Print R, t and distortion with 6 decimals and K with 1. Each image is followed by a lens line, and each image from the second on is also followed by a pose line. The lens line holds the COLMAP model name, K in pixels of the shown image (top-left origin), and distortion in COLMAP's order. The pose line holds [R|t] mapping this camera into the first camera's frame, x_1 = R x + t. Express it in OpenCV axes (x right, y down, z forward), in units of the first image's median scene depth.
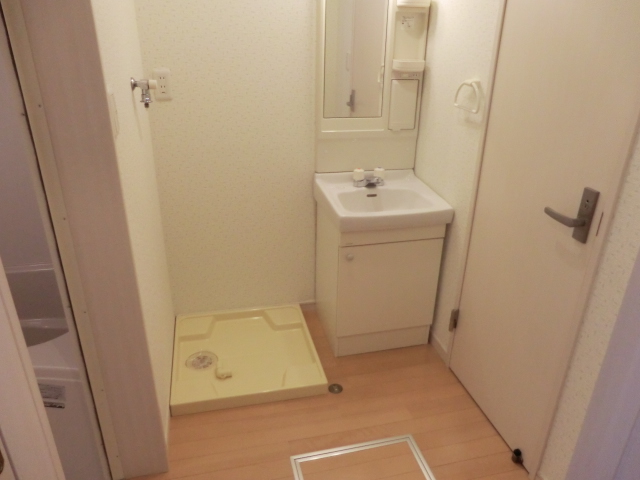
lens RADIAL K [[480.7, 0, 320.0], [0, 480.7, 240.0], [0, 0, 1]] dist [-0.113135, 0.002831]
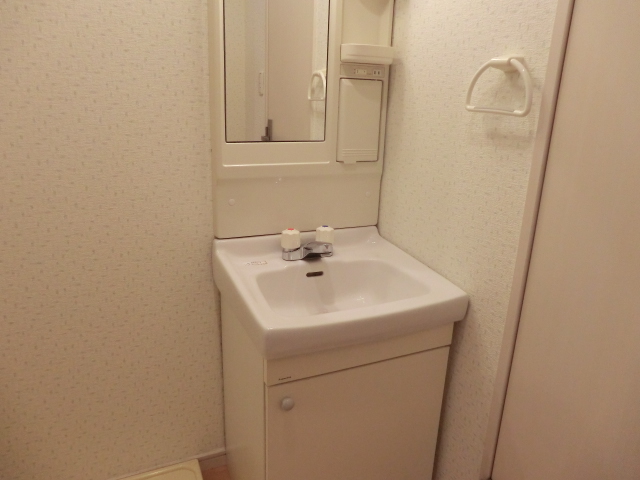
lens RADIAL K [[480.7, 0, 320.0], [0, 480.7, 240.0], [0, 0, 1]] dist [-0.113135, 0.002831]
pose [[0.983311, -0.037790, 0.177965, 0.012548], [0.057842, 0.992372, -0.108870, -0.071954], [-0.172493, 0.117347, 0.977996, 0.436744]]
